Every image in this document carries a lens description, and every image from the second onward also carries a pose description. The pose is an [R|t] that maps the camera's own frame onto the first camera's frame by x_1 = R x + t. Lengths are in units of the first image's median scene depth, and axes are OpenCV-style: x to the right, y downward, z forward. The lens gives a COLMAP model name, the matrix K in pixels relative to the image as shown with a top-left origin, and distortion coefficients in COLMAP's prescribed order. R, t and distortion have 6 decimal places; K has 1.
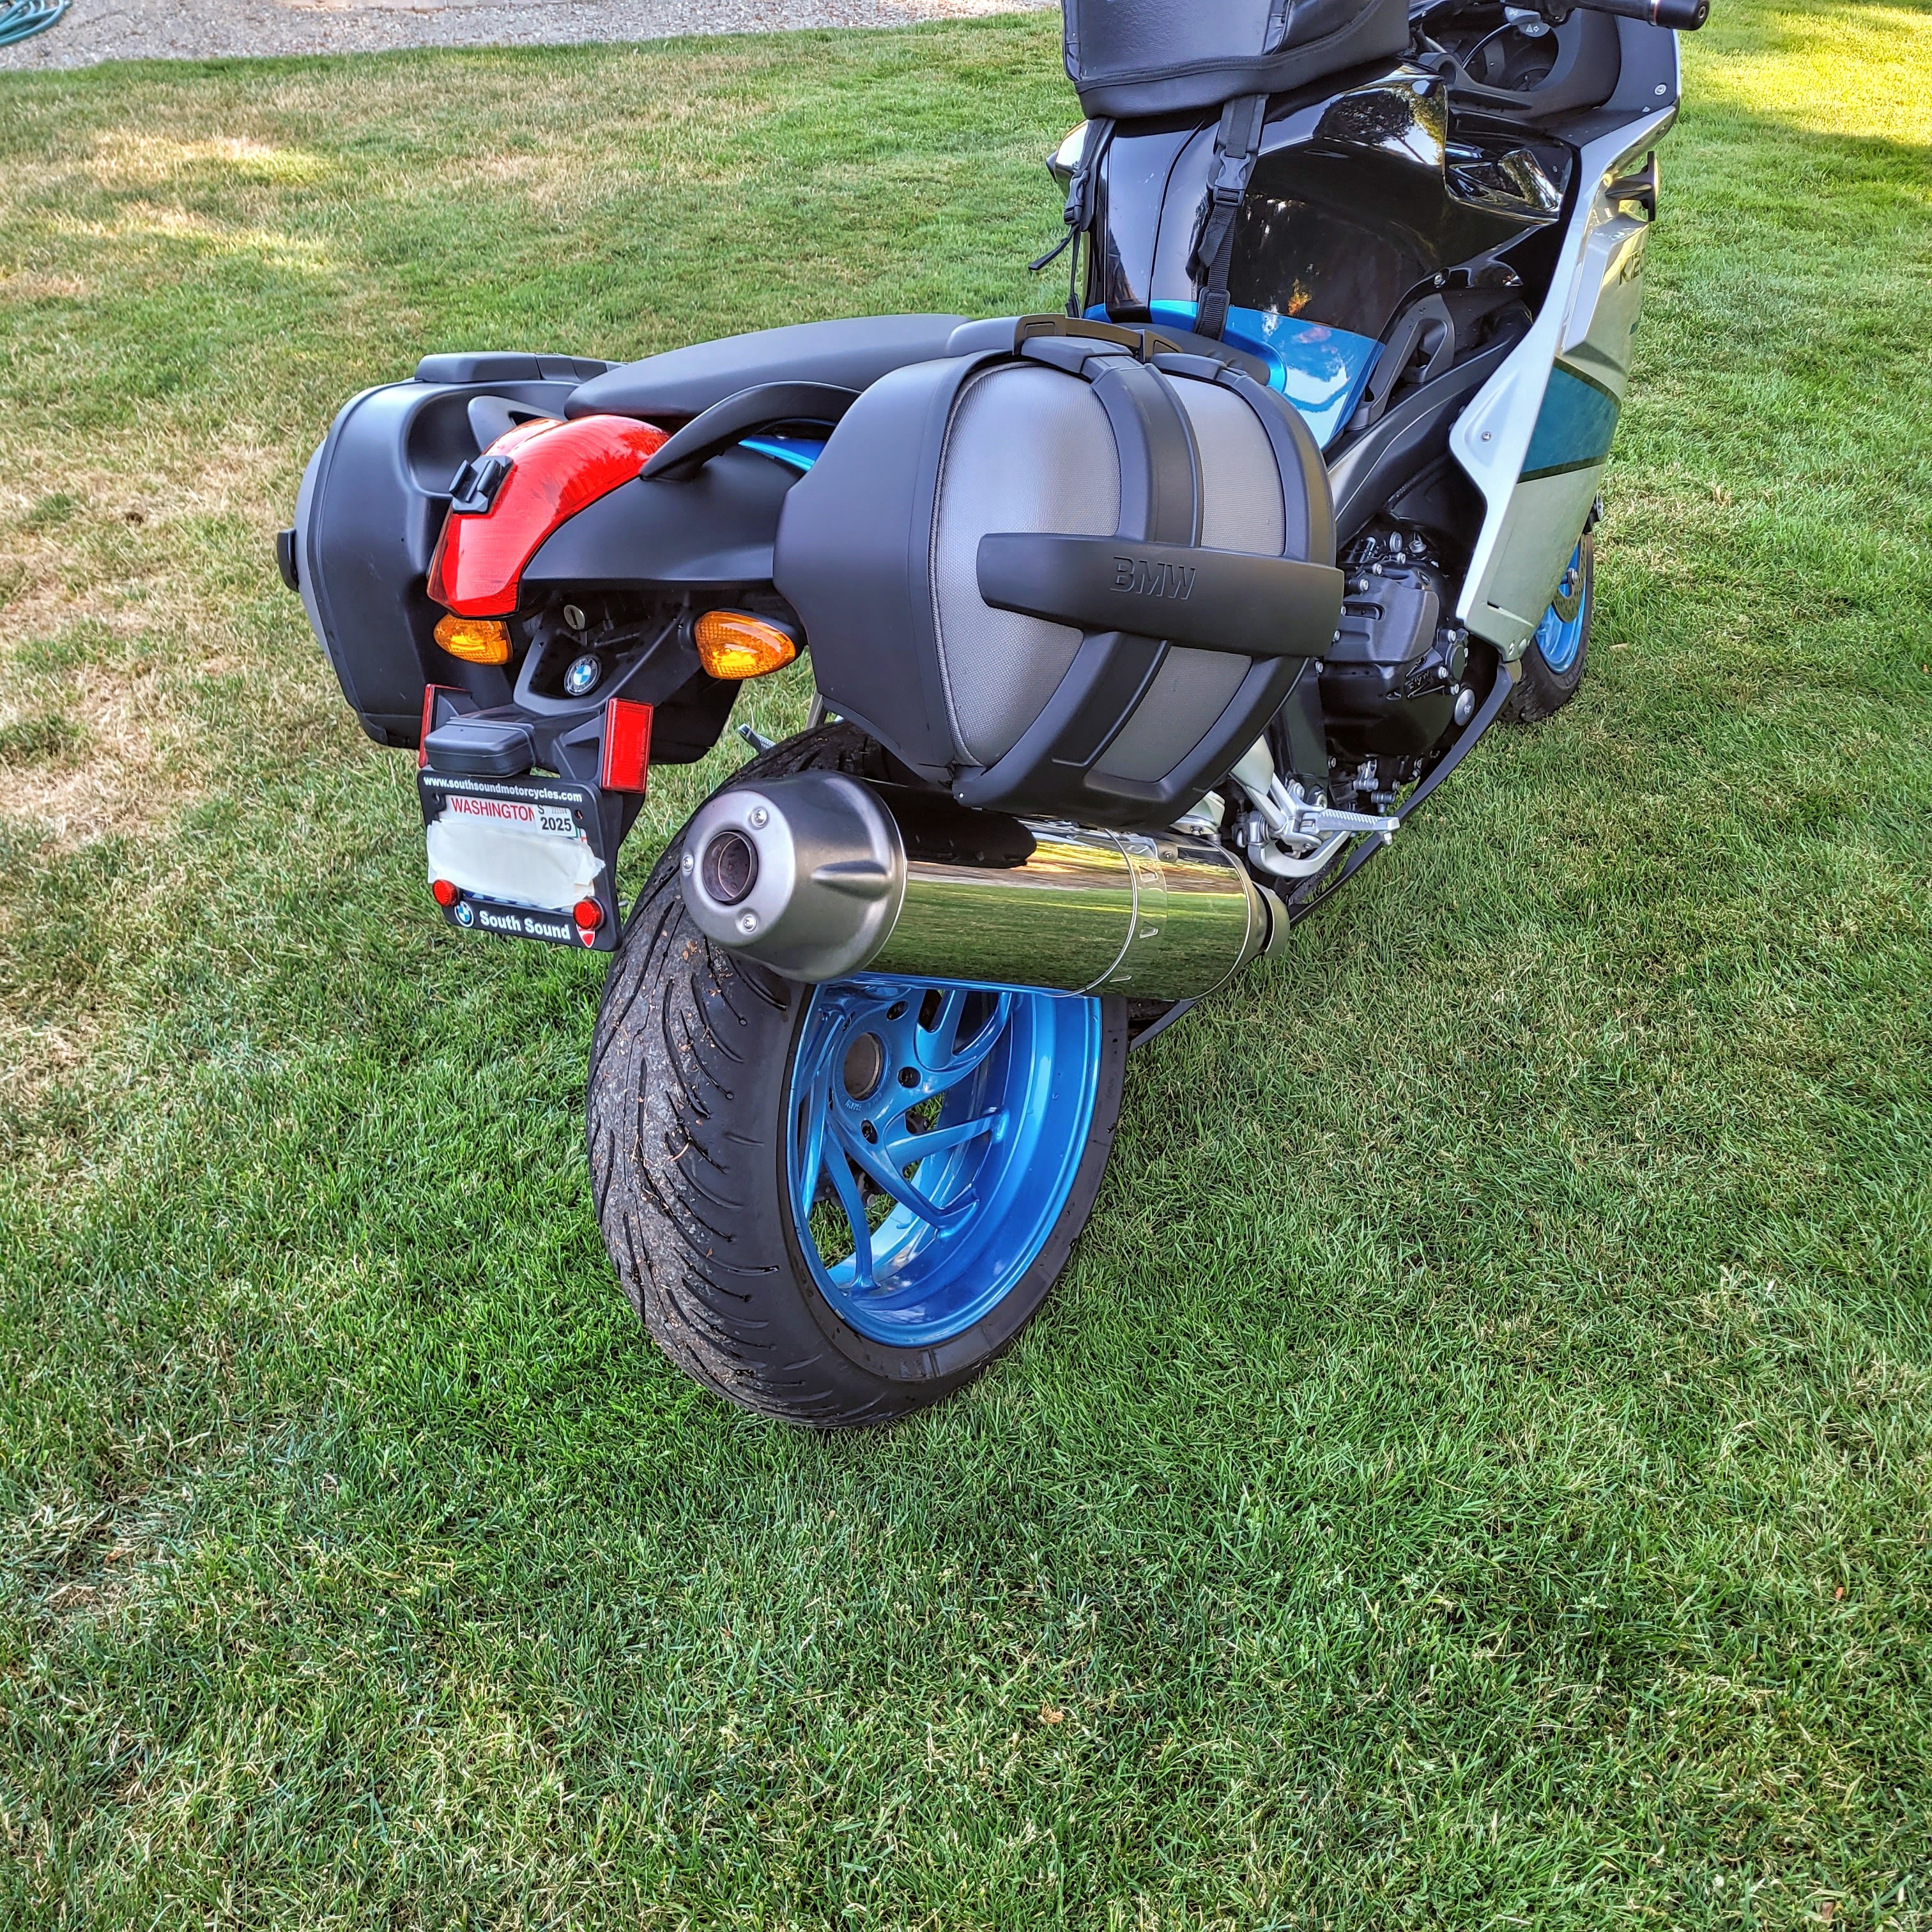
lens RADIAL K [[1991.3, 0, 1003.2], [0, 1991.3, 991.8], [0, 0, 1]] dist [0.042961, 0.008178]
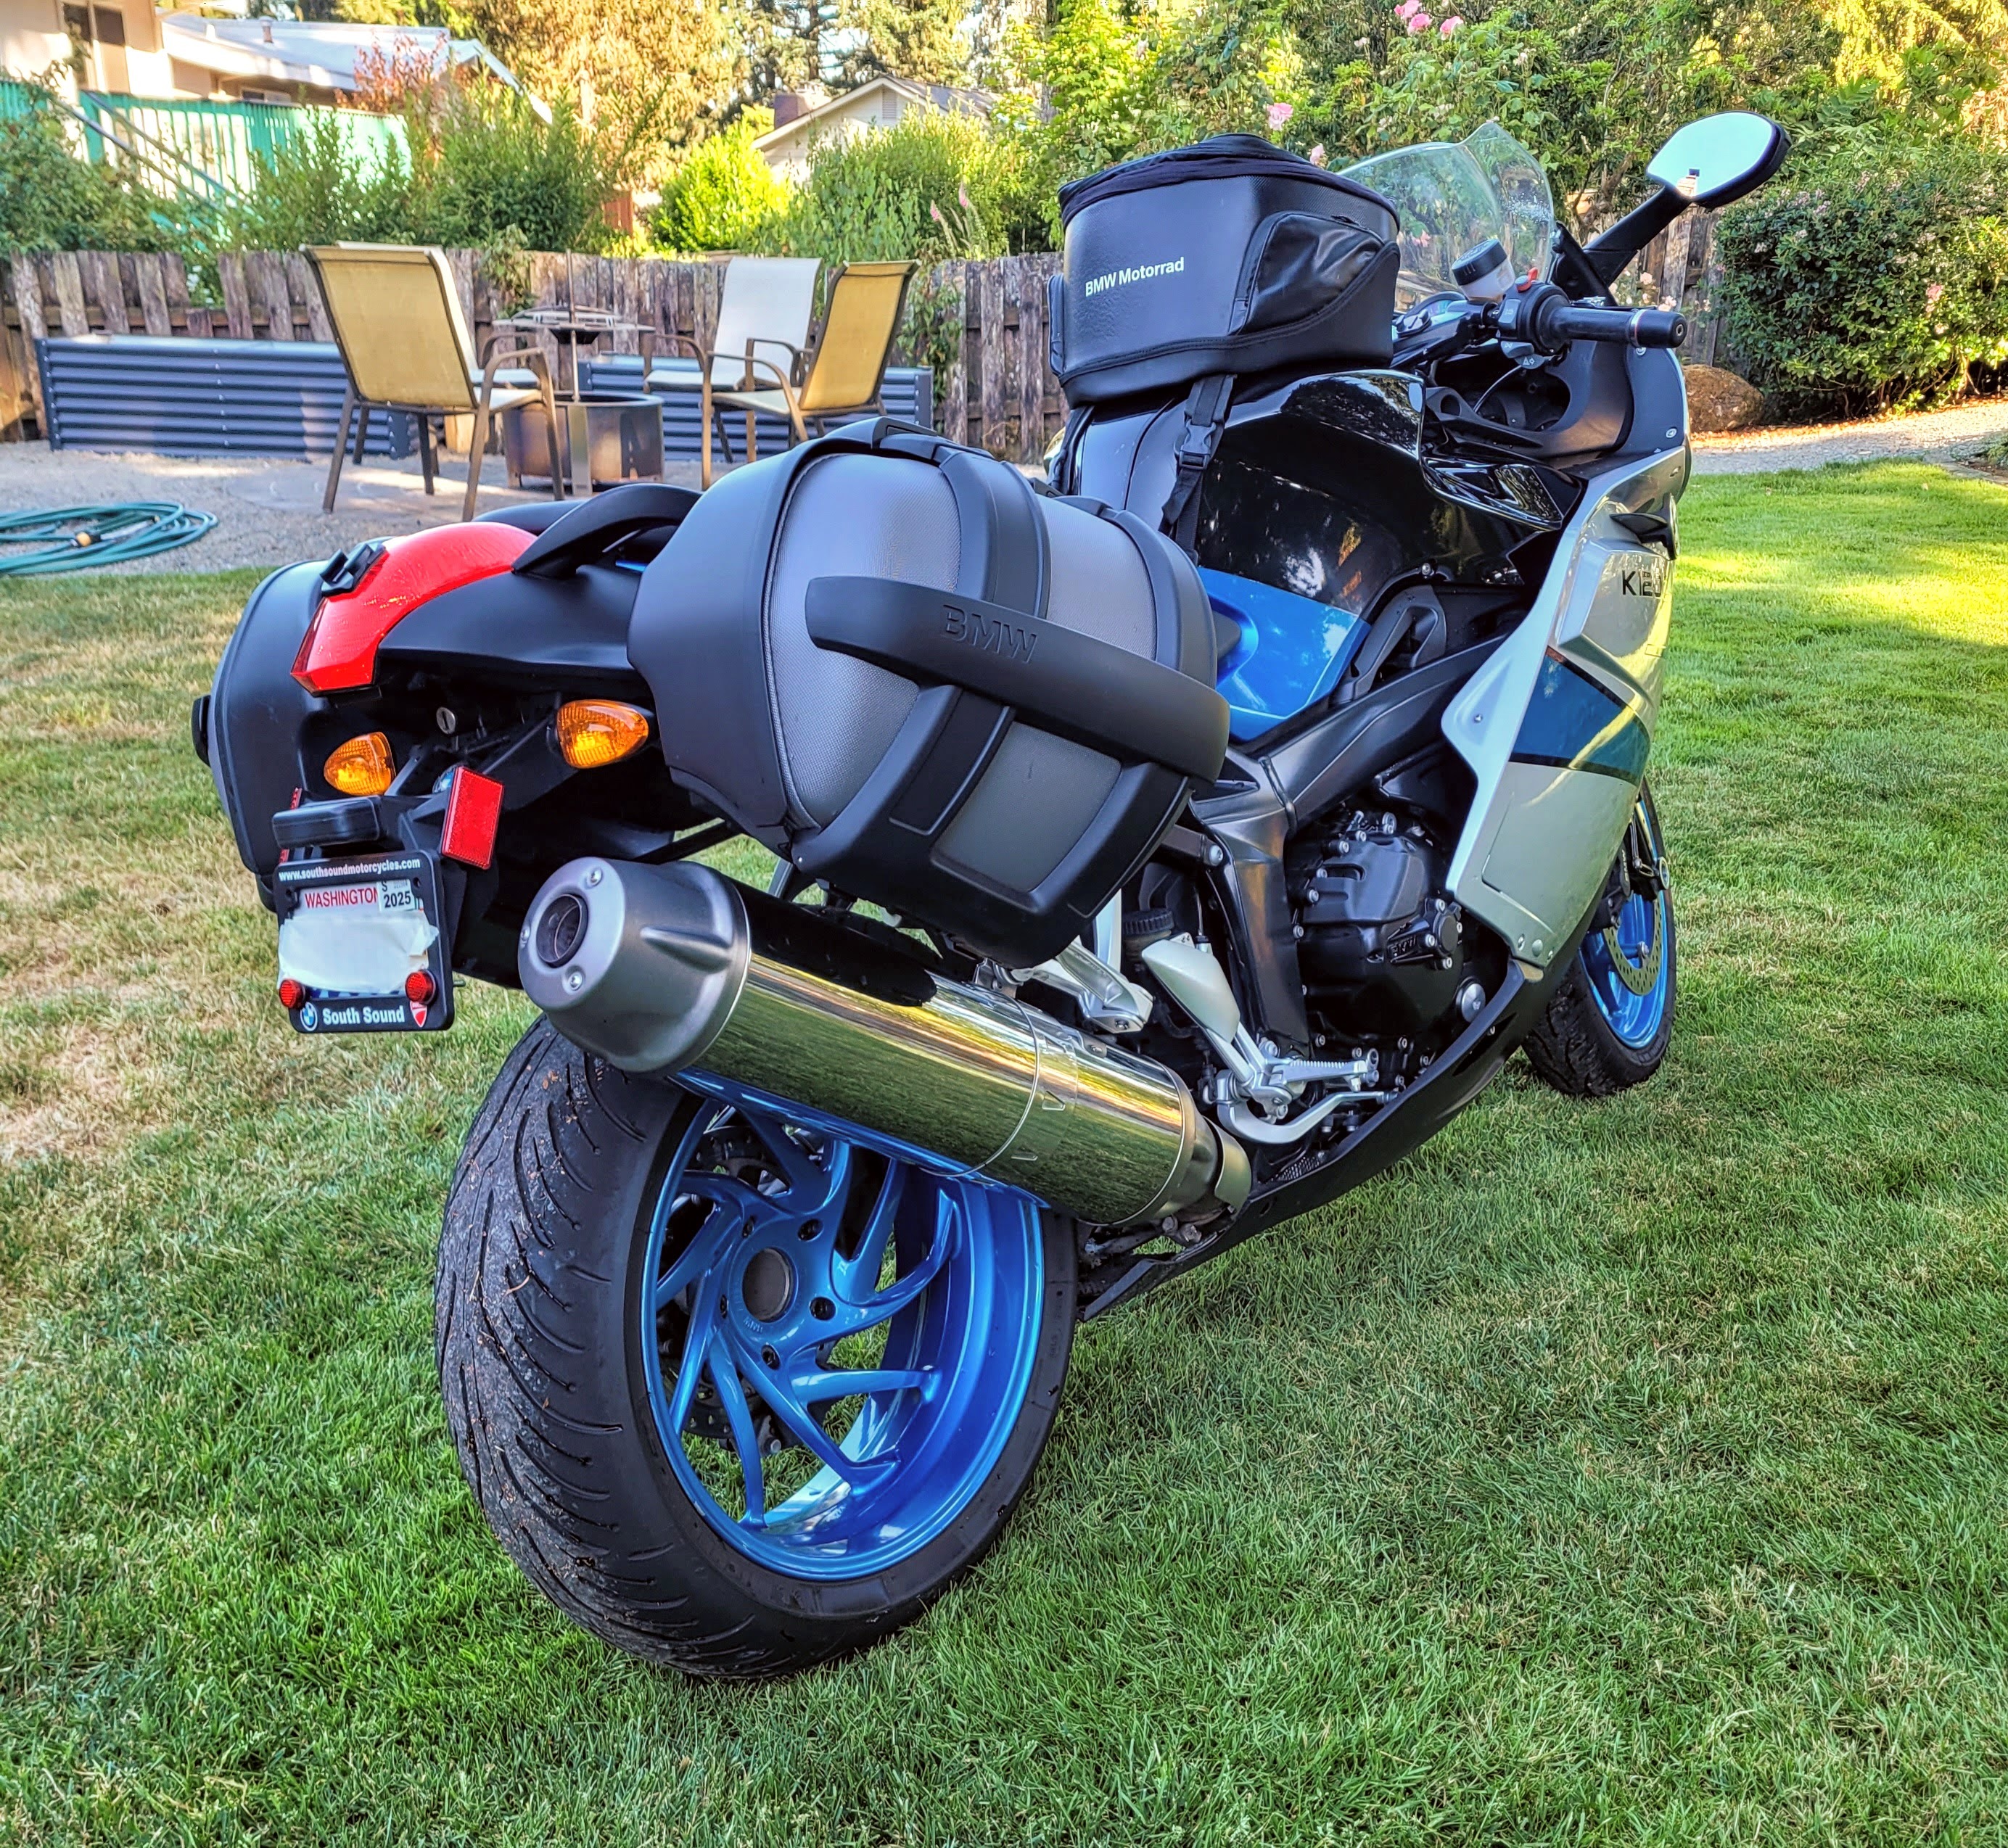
lens RADIAL K [[2171.3, 0, 1004.0], [0, 2171.3, 924.0], [0, 0, 1]] dist [0.029928, 0.015549]
pose [[0.999391, 0.019864, -0.028691, 0.061619], [-0.025905, 0.973178, -0.228591, 0.097127], [0.023381, 0.229195, 0.973100, -0.016812]]
